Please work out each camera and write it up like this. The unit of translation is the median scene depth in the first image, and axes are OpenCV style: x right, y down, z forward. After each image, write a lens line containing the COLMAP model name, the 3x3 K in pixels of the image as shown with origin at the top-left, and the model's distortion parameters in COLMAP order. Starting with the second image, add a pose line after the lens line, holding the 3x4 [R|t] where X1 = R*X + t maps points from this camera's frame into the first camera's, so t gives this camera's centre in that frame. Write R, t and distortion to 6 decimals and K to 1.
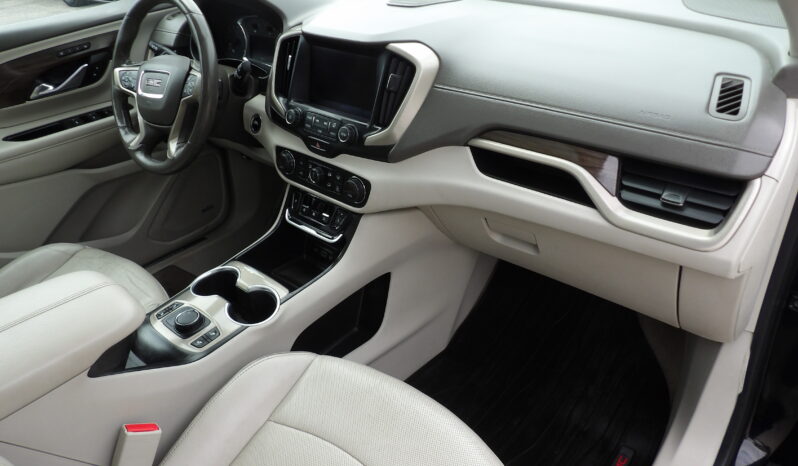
lens RADIAL K [[575.7, 0, 399.0], [0, 575.7, 233.0], [0, 0, 1]] dist [-0.021628, 0.065622]
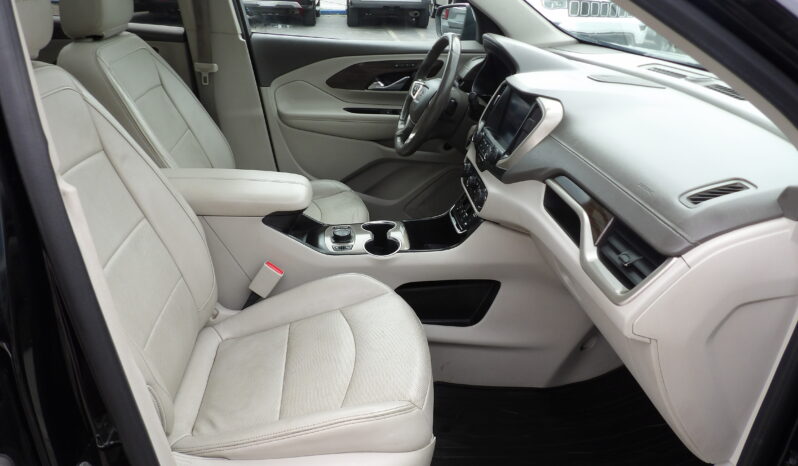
lens RADIAL K [[575.7, 0, 399.0], [0, 575.7, 233.0], [0, 0, 1]] dist [-0.021628, 0.065622]
pose [[0.742842, 0.373052, -0.555894, 0.525452], [-0.435280, 0.900018, 0.022323, 0.047901], [0.508642, 0.225387, 0.830953, -0.145628]]
